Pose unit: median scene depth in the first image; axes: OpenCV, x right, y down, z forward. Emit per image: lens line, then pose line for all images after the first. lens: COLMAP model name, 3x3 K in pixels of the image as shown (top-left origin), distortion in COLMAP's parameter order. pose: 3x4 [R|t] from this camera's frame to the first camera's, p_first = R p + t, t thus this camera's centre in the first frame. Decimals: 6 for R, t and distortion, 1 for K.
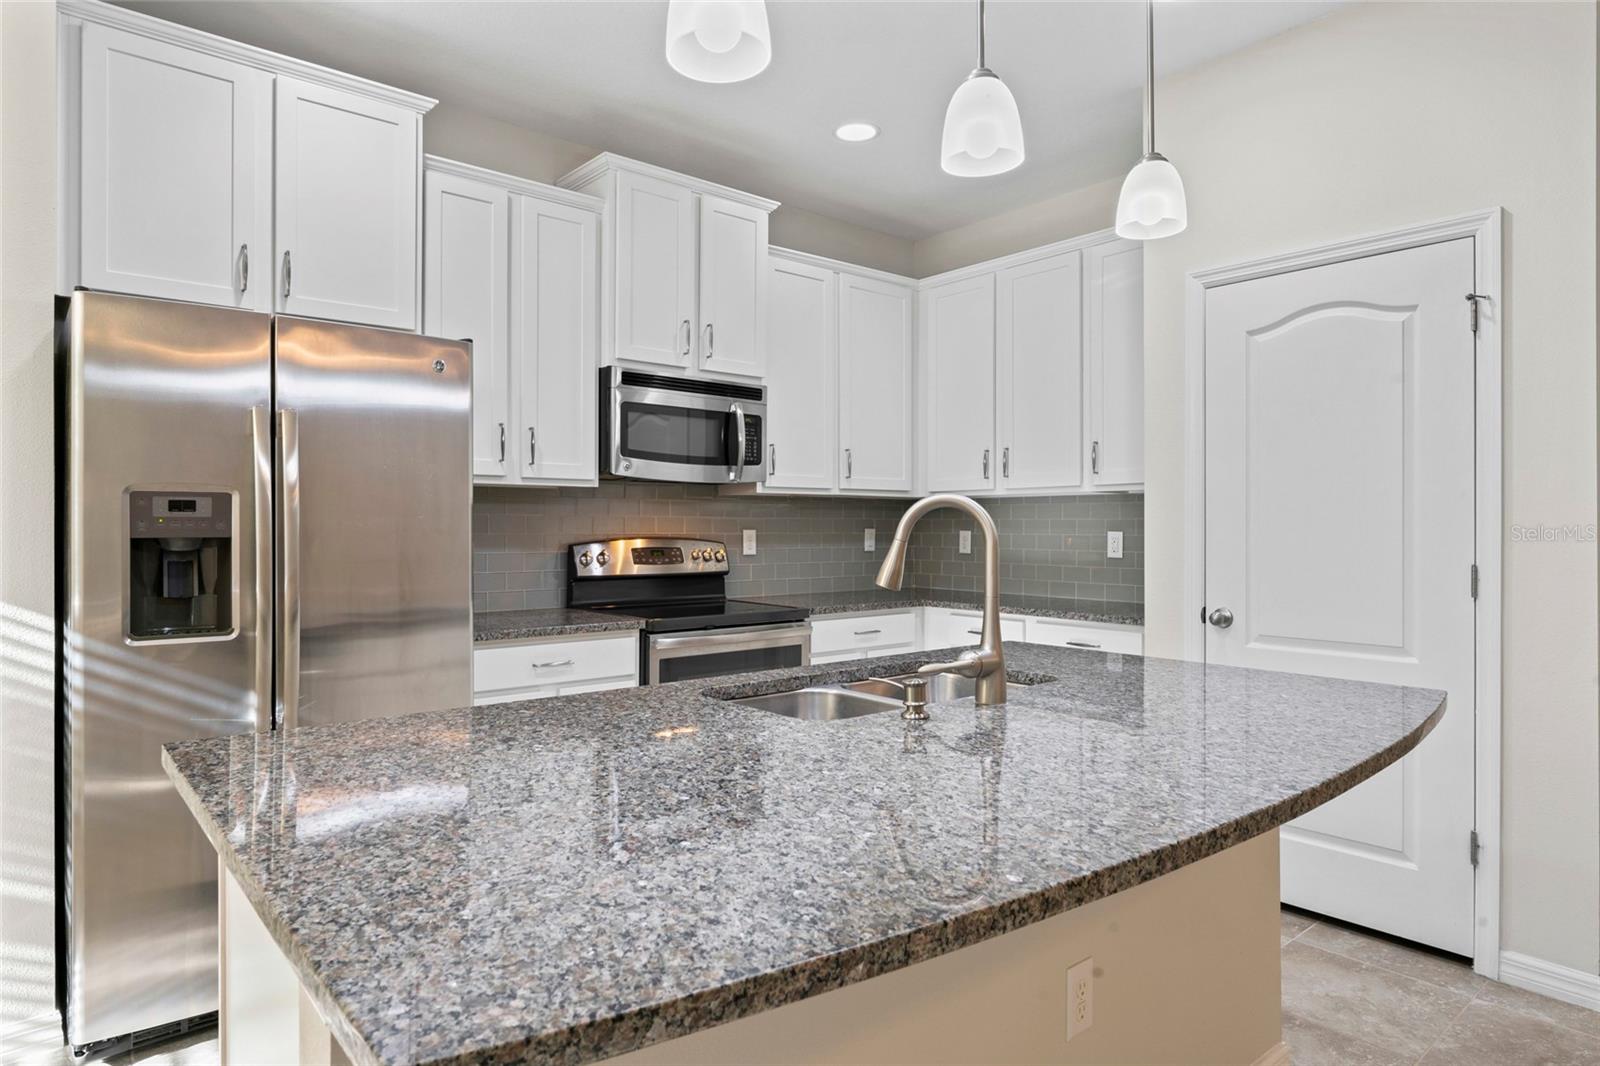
lens RADIAL K [[923.8, 0, 792.0], [0, 923.8, 528.1], [0, 0, 1]] dist [-0.001529, 0.001270]
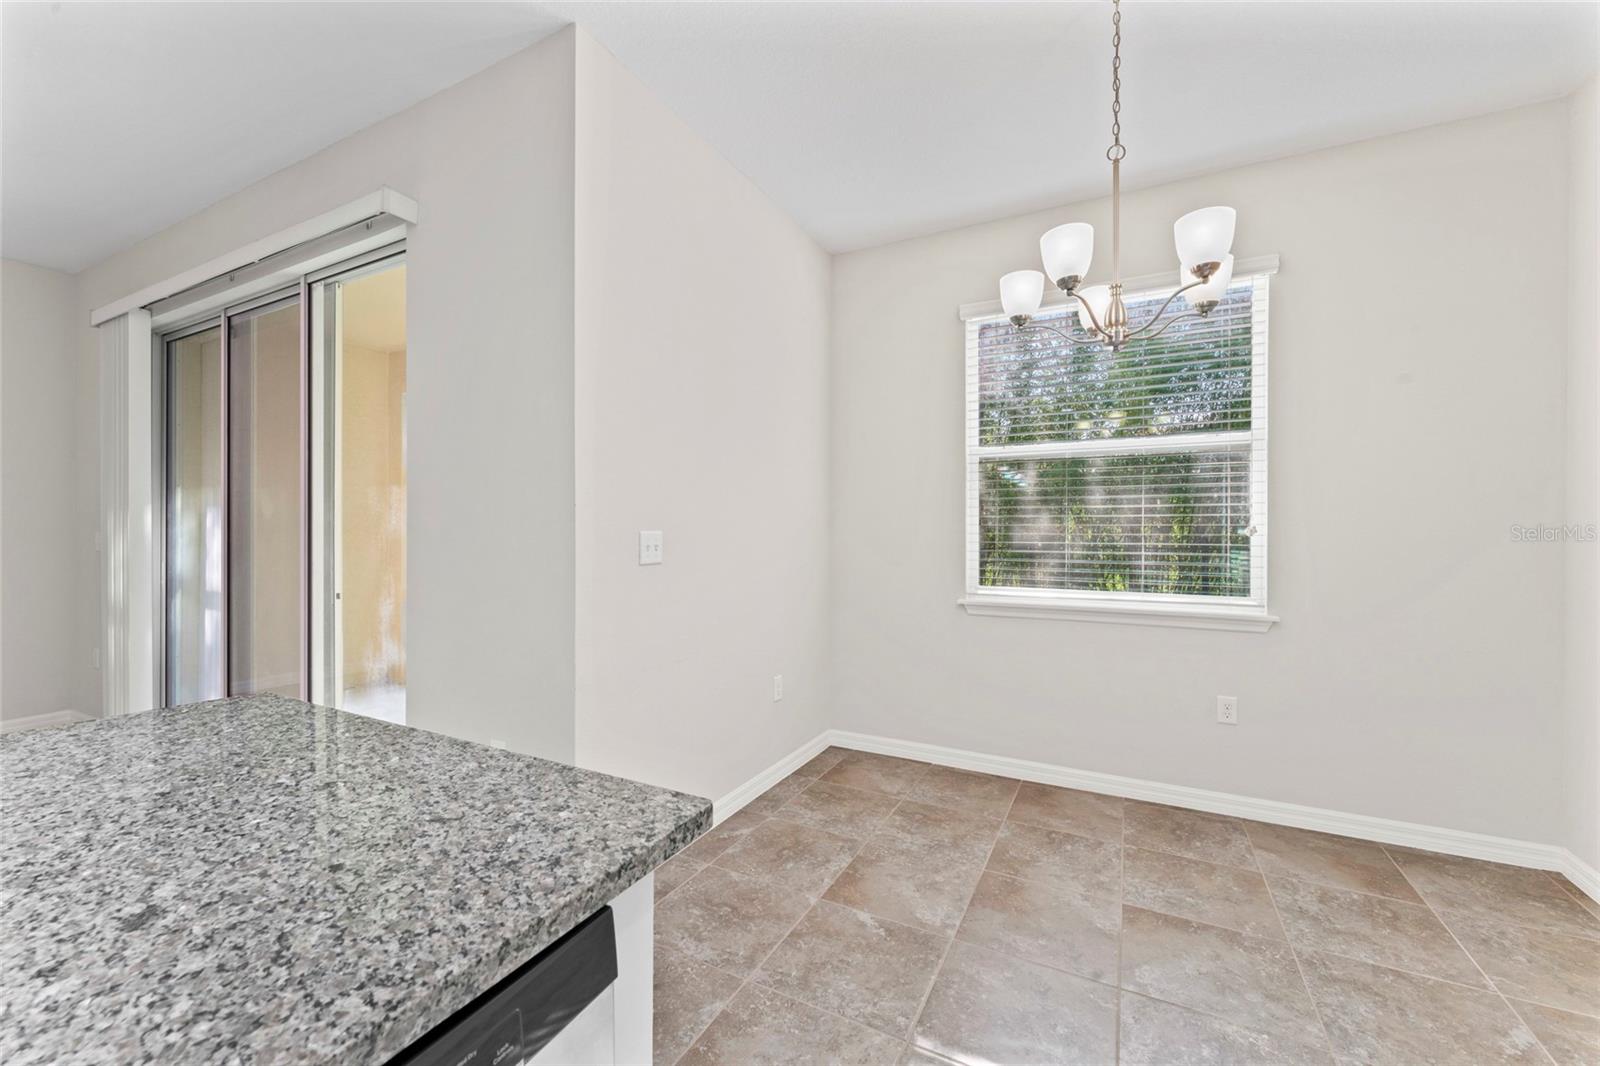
lens RADIAL K [[641.0, 0, 796.1], [0, 641.0, 530.5], [0, 0, 1]] dist [-0.005735, 0.001324]
pose [[-0.928594, -0.002234, -0.371090, -0.258064], [-0.003126, 0.999993, 0.001801, -0.000113], [0.371083, 0.002833, -0.928595, 0.732255]]
